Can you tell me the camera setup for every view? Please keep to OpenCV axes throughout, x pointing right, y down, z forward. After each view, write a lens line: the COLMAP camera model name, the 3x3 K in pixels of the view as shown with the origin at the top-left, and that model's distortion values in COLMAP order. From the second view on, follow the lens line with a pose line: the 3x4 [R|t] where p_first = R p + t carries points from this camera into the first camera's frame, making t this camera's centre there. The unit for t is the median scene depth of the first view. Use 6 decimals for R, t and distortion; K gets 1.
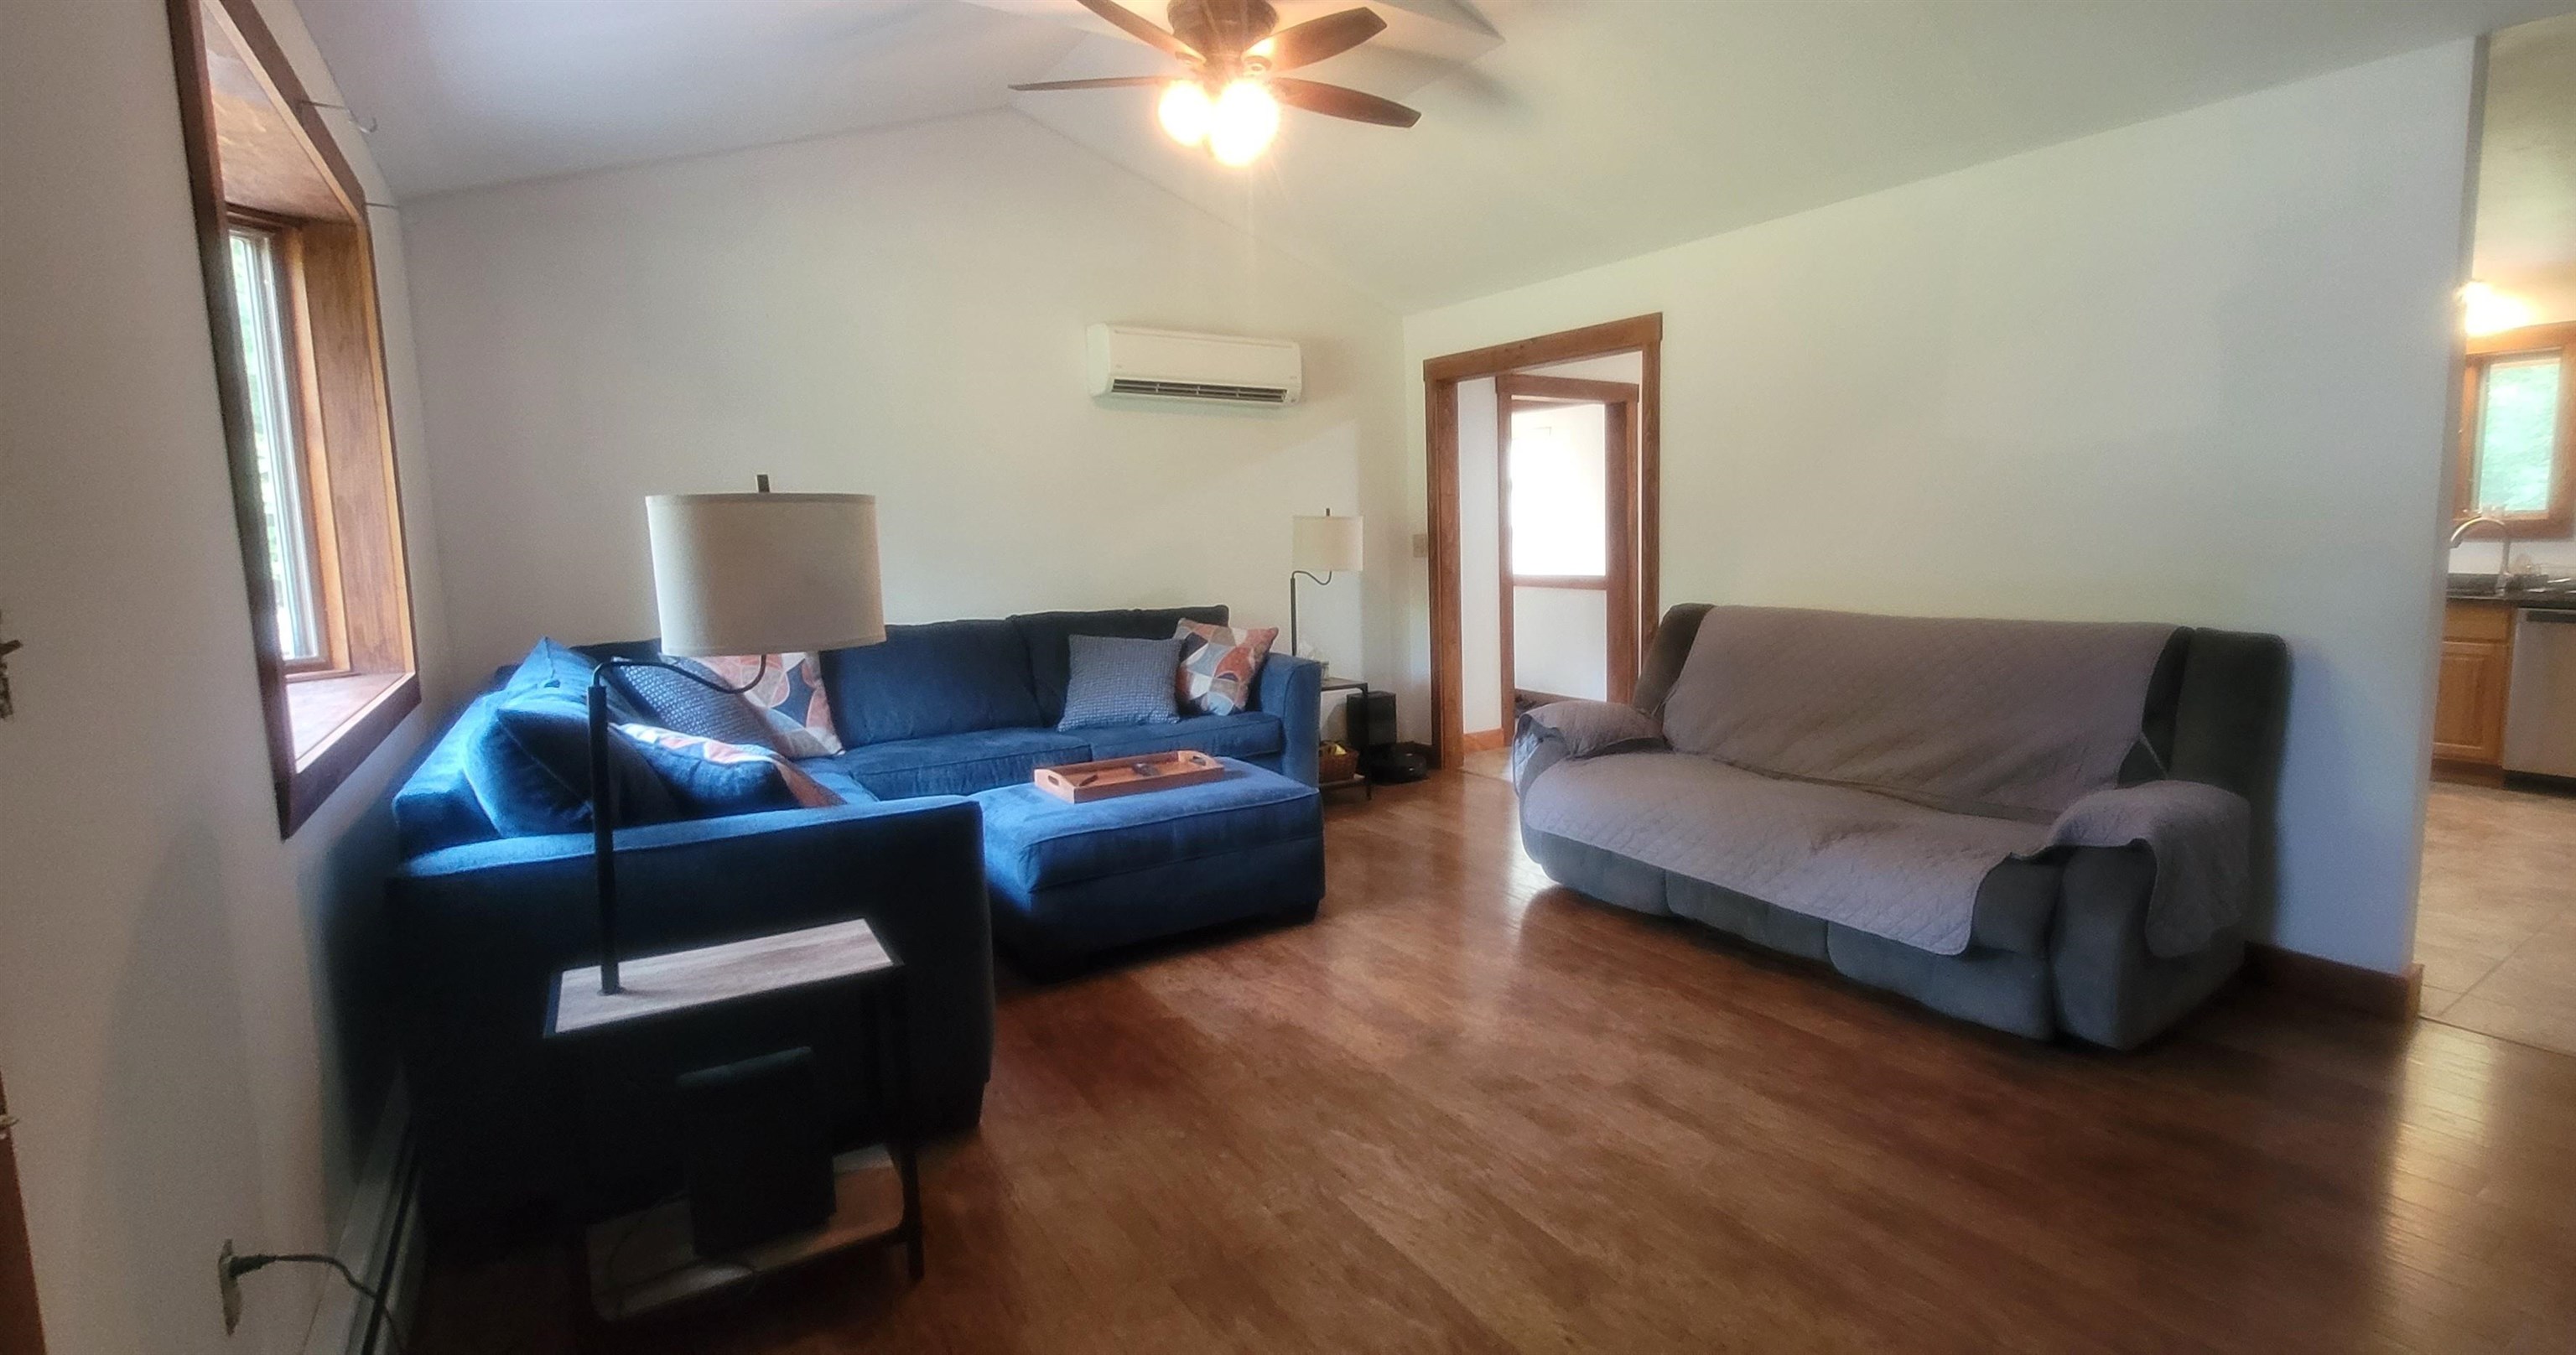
lens RADIAL K [[1174.2, 0, 1434.1], [0, 1174.2, 686.2], [0, 0, 1]] dist [0.003388, 0.000131]
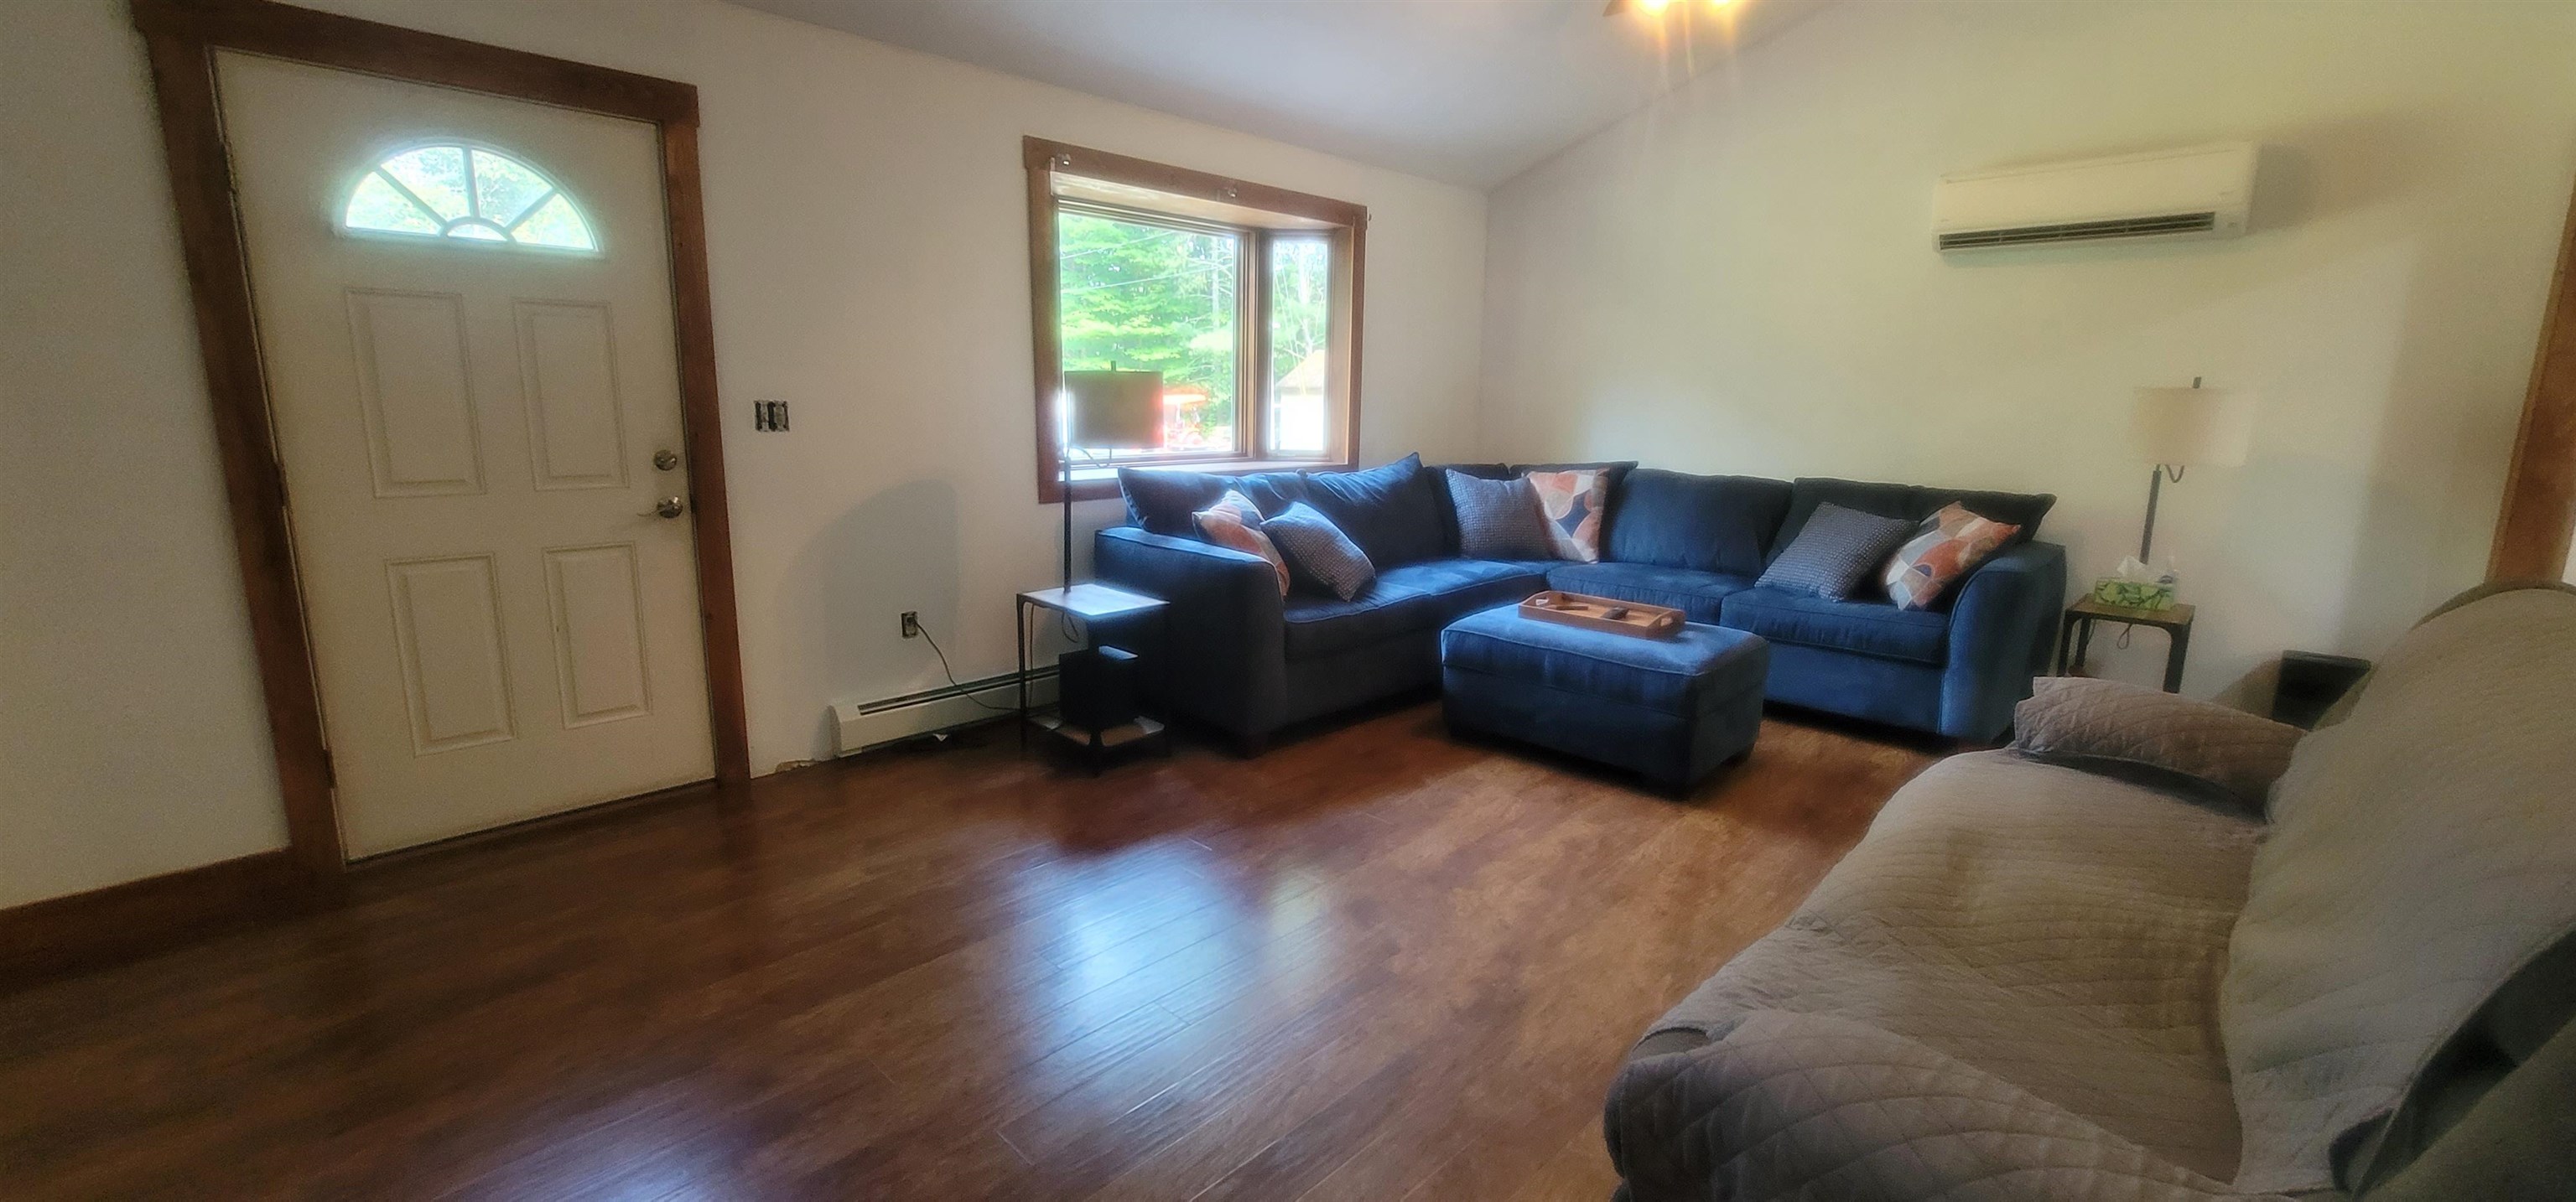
lens RADIAL K [[1041.9, 0, 1312.5], [0, 1041.9, 593.4], [0, 0, 1]] dist [-0.006402, 0.000295]
pose [[0.180105, 0.203667, -0.962332, 0.716914], [-0.144533, 0.973190, 0.178915, -0.091309], [0.972971, 0.106865, 0.204713, 0.561390]]
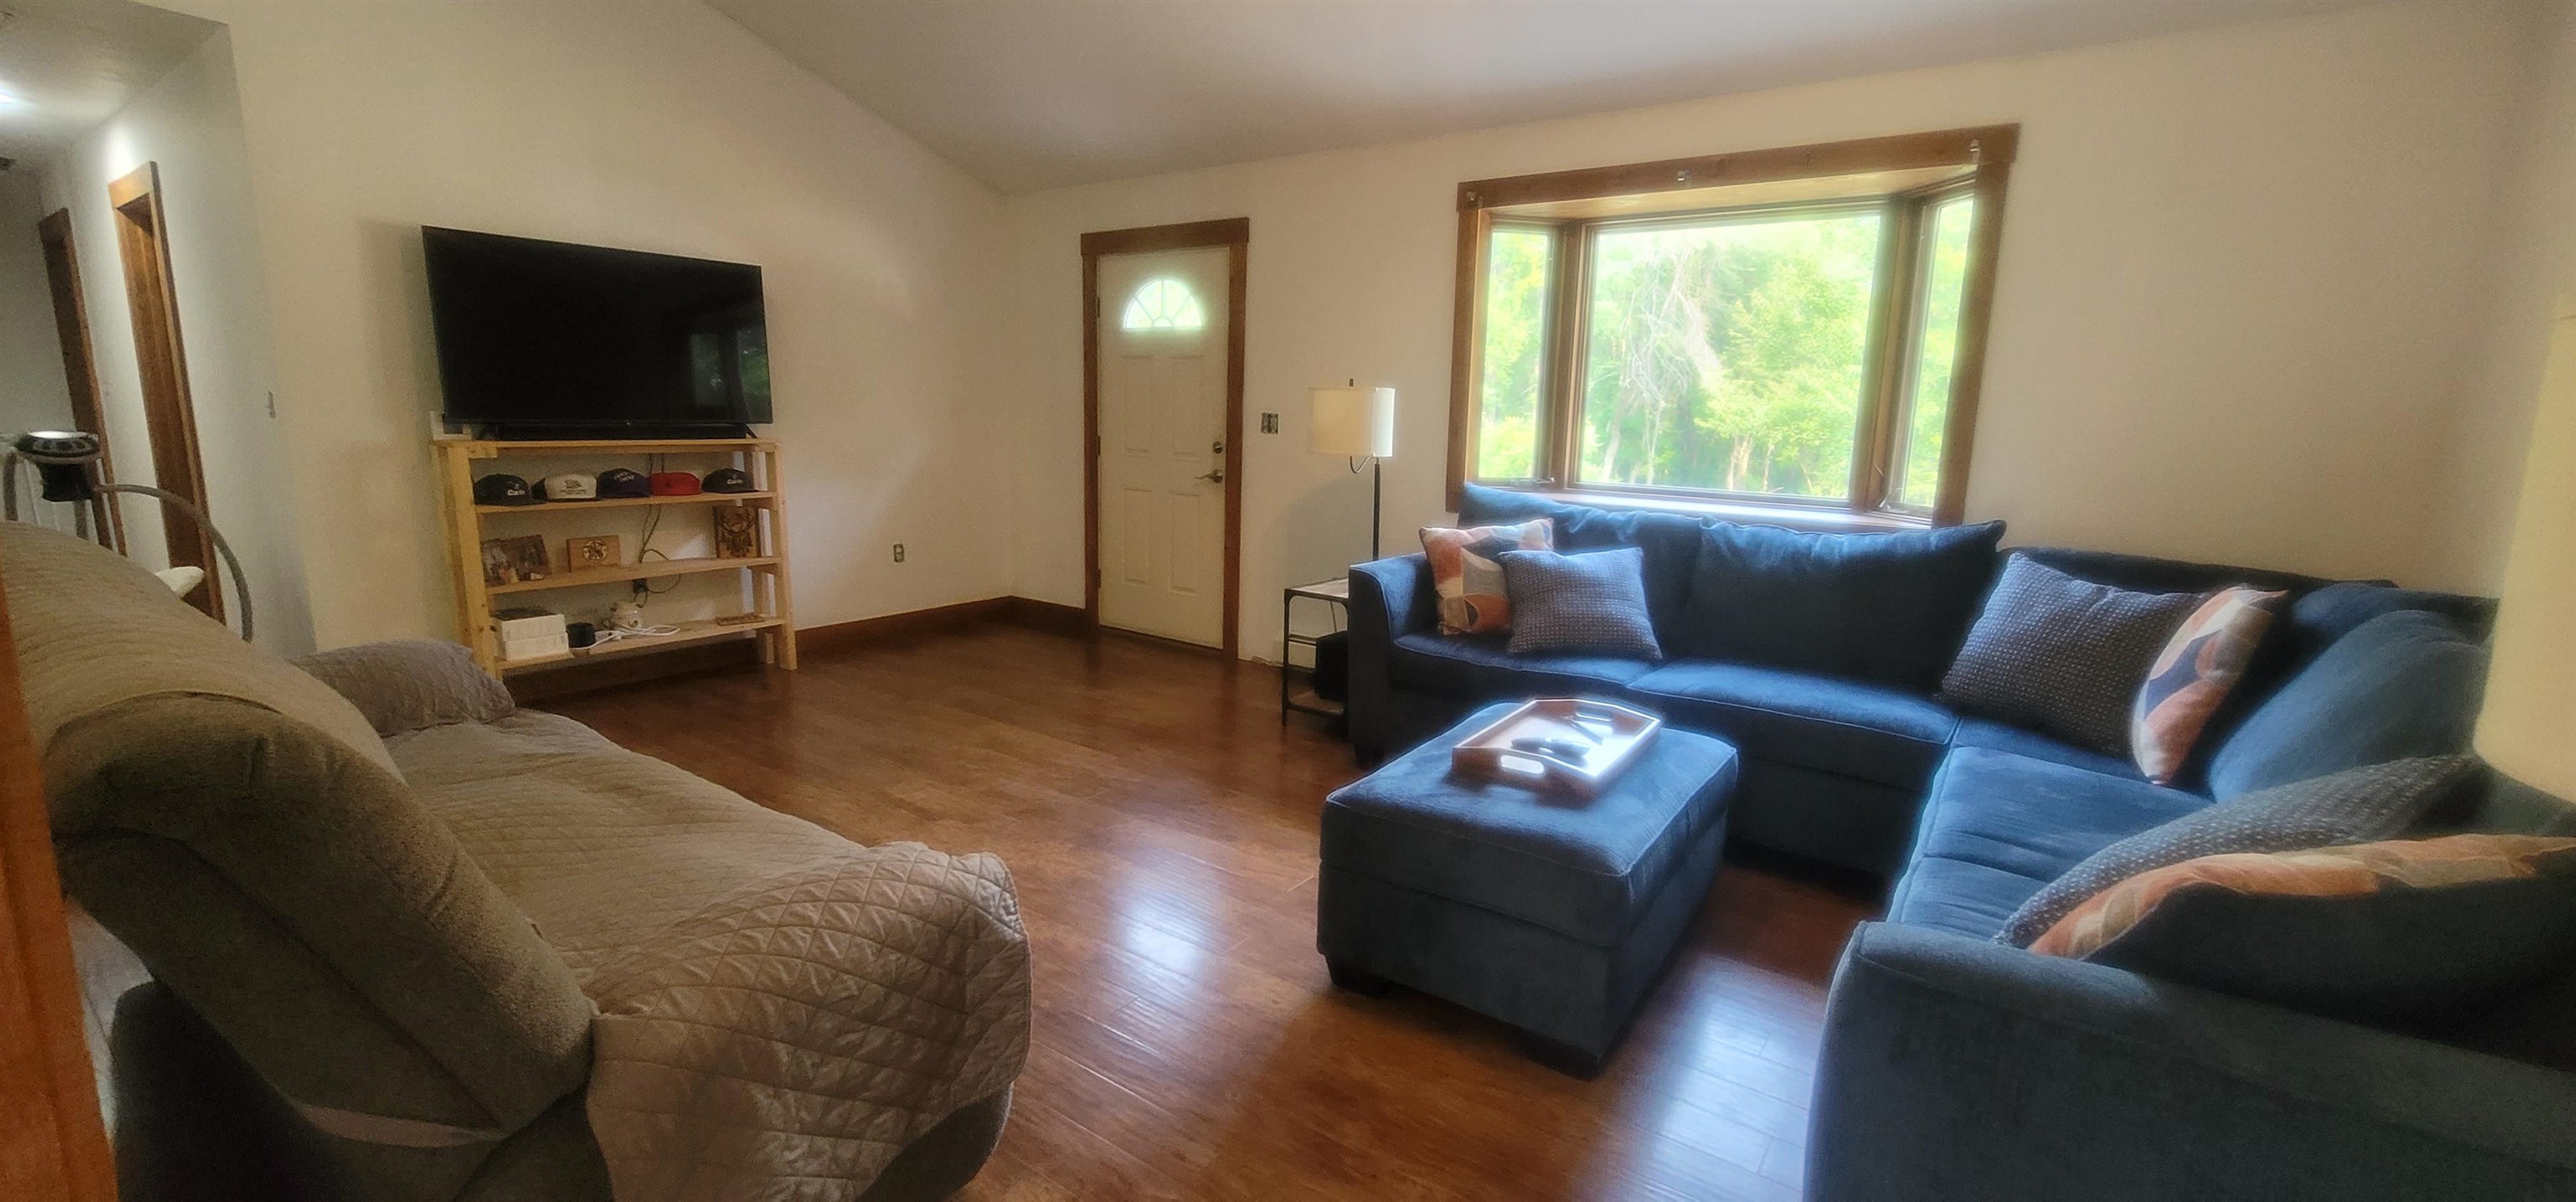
lens RADIAL K [[1041.9, 0, 1290.1], [0, 1041.9, 597.5], [0, 0, 1]] dist [-0.006402, 0.000295]
pose [[-0.948874, 0.038692, -0.313275, 0.108891], [-0.059310, 0.952929, 0.297337, -0.204912], [0.310033, 0.300716, -0.901914, 1.620642]]
